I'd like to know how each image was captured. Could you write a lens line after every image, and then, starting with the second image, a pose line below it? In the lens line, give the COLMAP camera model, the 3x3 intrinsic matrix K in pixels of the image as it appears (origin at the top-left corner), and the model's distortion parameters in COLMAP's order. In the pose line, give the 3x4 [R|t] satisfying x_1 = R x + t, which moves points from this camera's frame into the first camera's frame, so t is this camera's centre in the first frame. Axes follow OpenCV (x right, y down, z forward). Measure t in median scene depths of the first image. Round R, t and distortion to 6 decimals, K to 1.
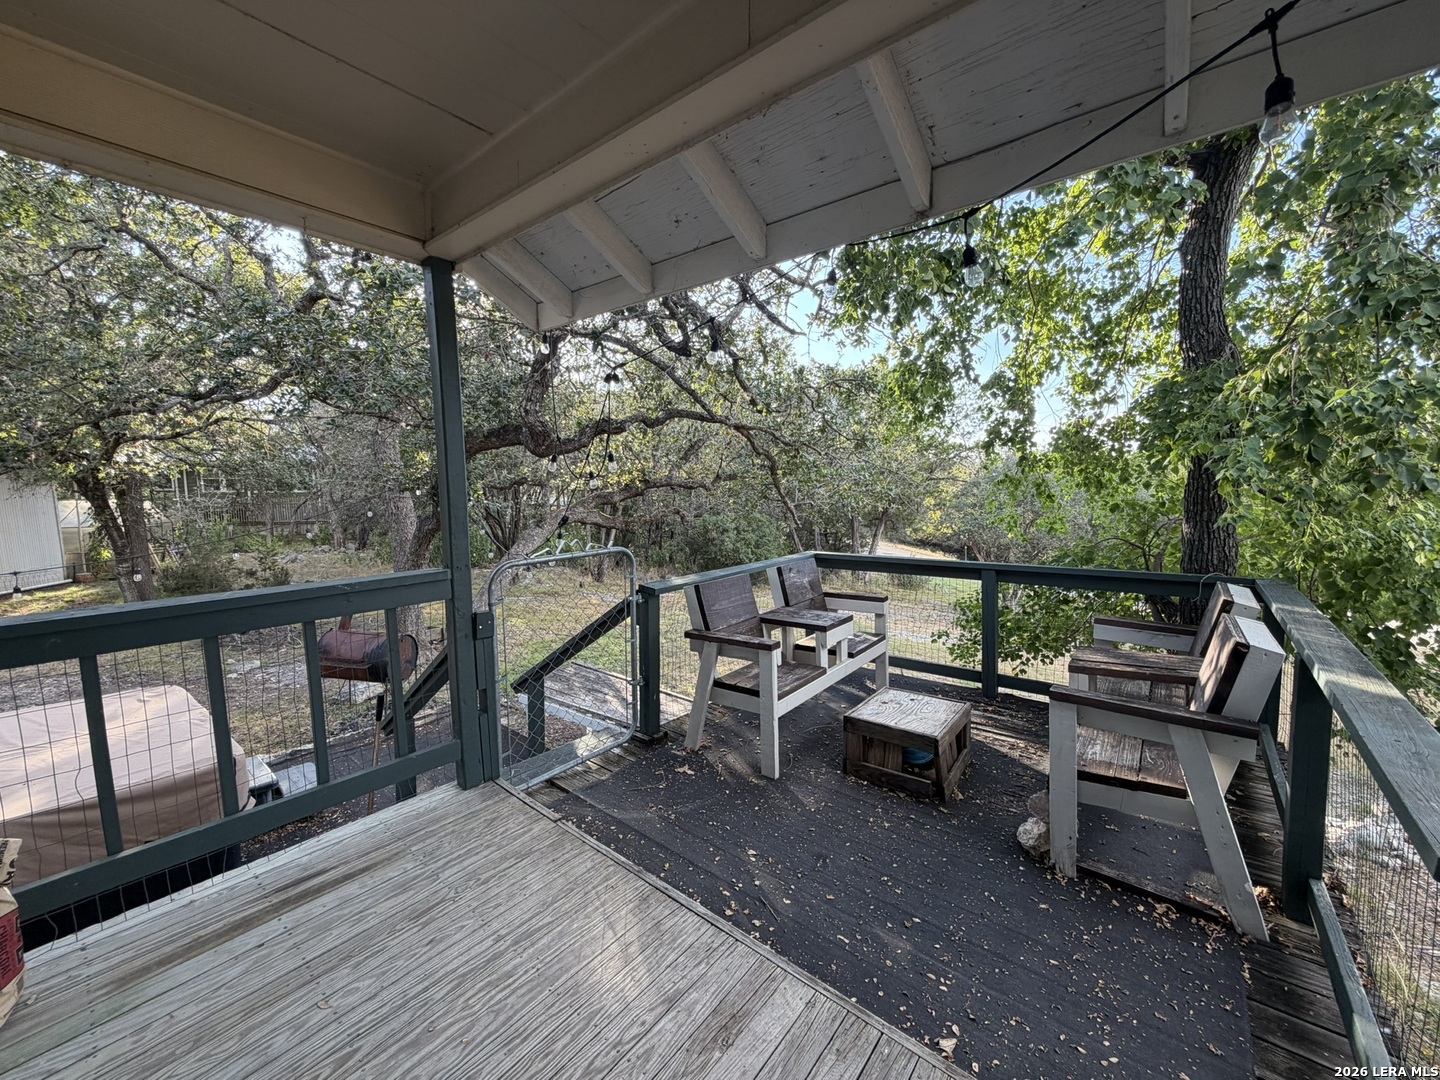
lens RADIAL K [[573.4, 0, 715.1], [0, 573.4, 540.5], [0, 0, 1]] dist [-0.001007, -0.000037]
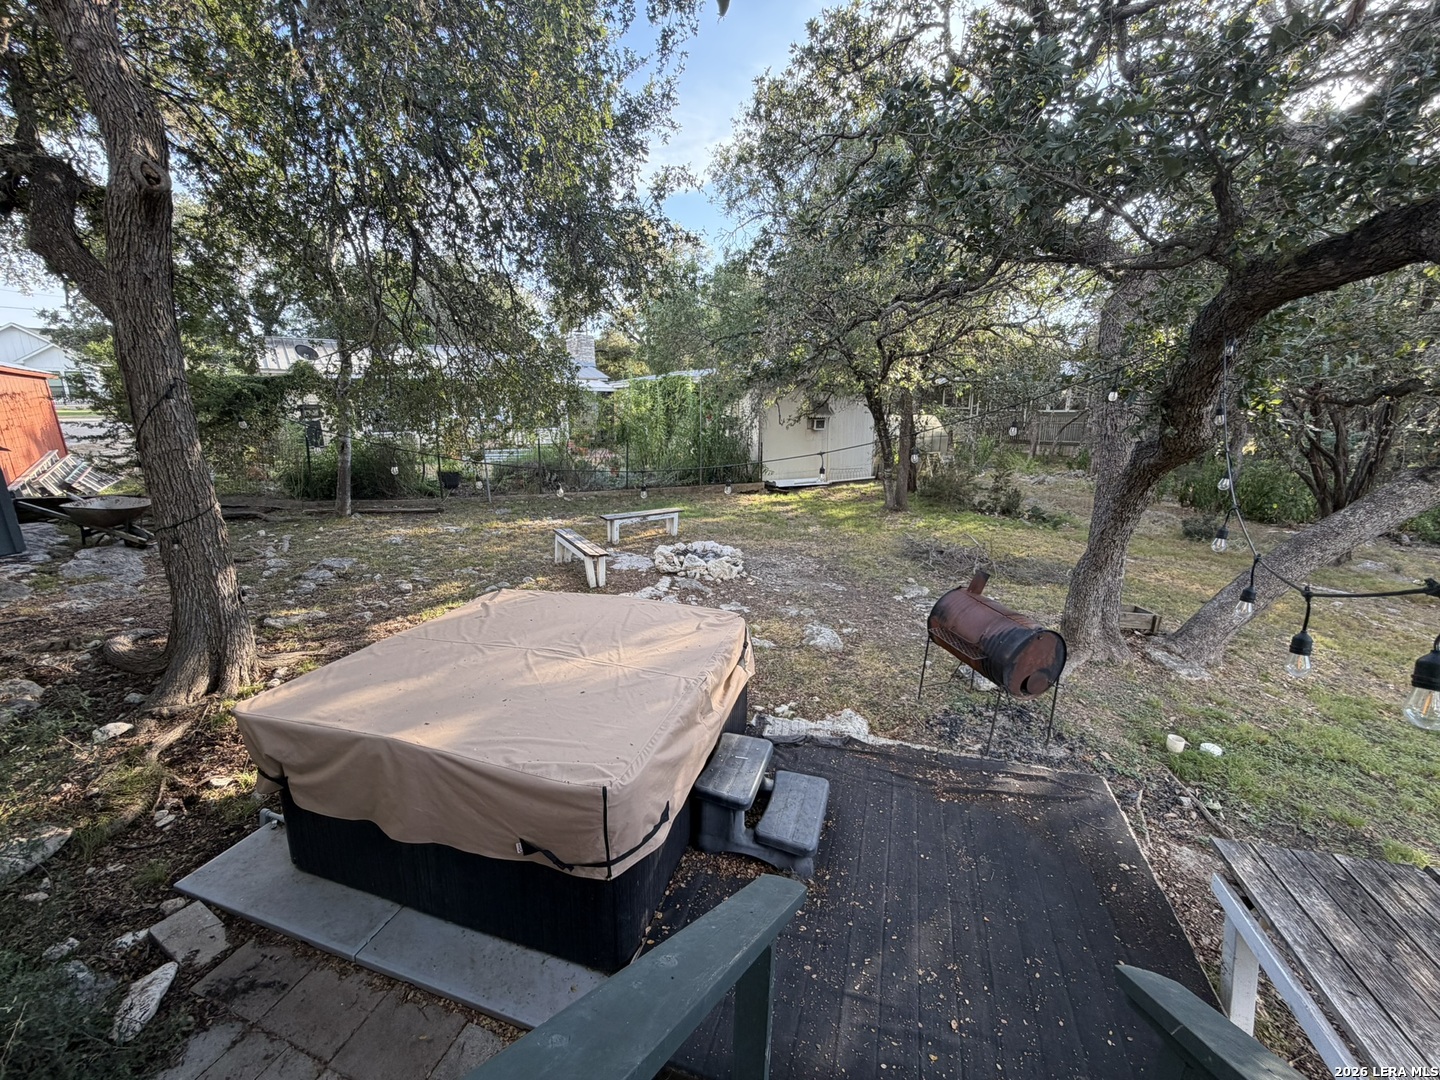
lens RADIAL K [[573.4, 0, 715.1], [0, 573.4, 540.5], [0, 0, 1]] dist [-0.001007, -0.000037]
pose [[0.368048, 0.214709, -0.904677, -0.078411], [-0.092615, 0.976600, 0.194100, -0.012806], [0.925183, 0.012348, 0.379321, 0.254969]]
